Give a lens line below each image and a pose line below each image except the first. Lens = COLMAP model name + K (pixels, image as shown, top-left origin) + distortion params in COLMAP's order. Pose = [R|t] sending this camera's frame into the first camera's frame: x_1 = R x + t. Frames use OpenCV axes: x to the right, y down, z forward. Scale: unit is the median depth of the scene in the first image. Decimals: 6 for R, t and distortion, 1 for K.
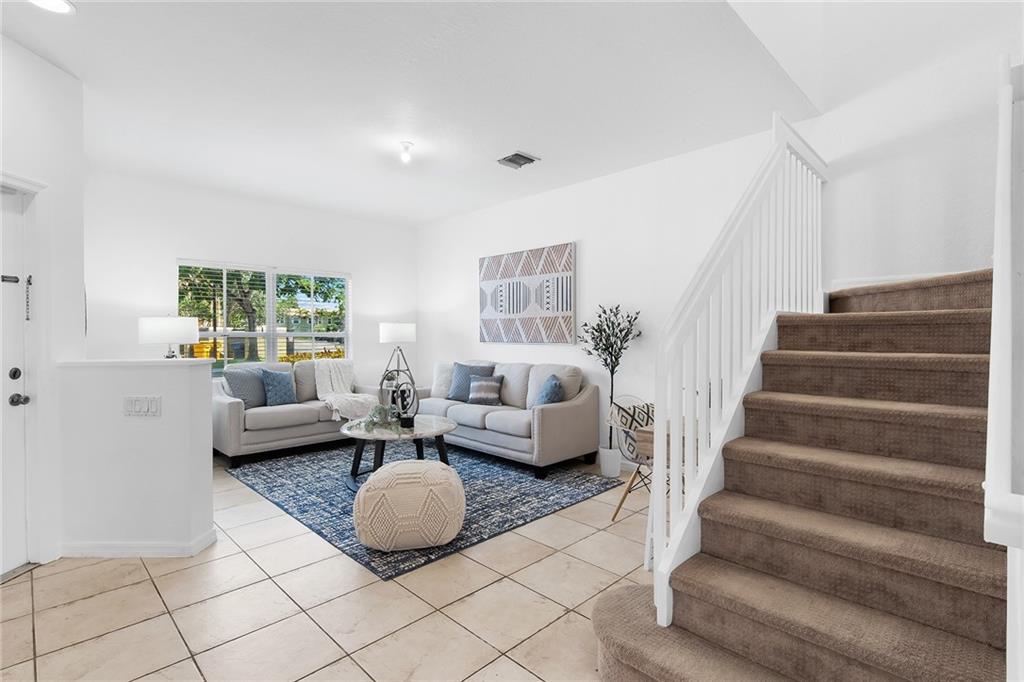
lens RADIAL K [[485.0, 0, 512.0], [0, 485.0, 341.0], [0, 0, 1]] dist [0.015835, -0.000635]
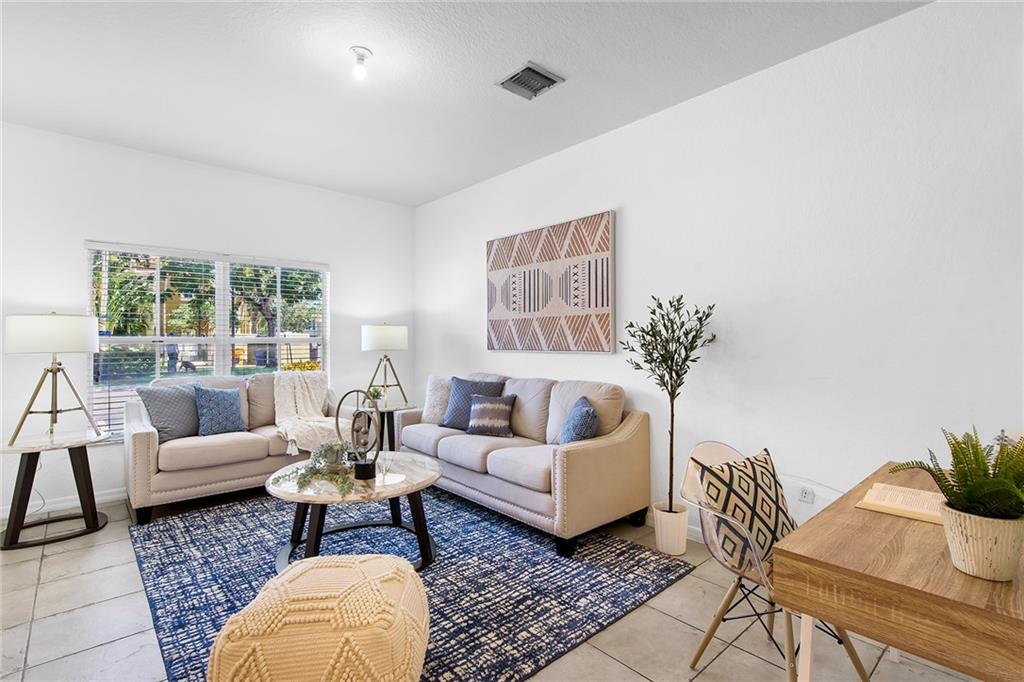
lens RADIAL K [[485.0, 0, 512.0], [0, 485.0, 341.0], [0, 0, 1]] dist [0.015835, -0.000635]
pose [[0.998332, -0.000694, -0.057737, 0.023041], [-0.000061, 0.999915, -0.013068, -0.002158], [0.057741, 0.013050, 0.998246, 0.307036]]
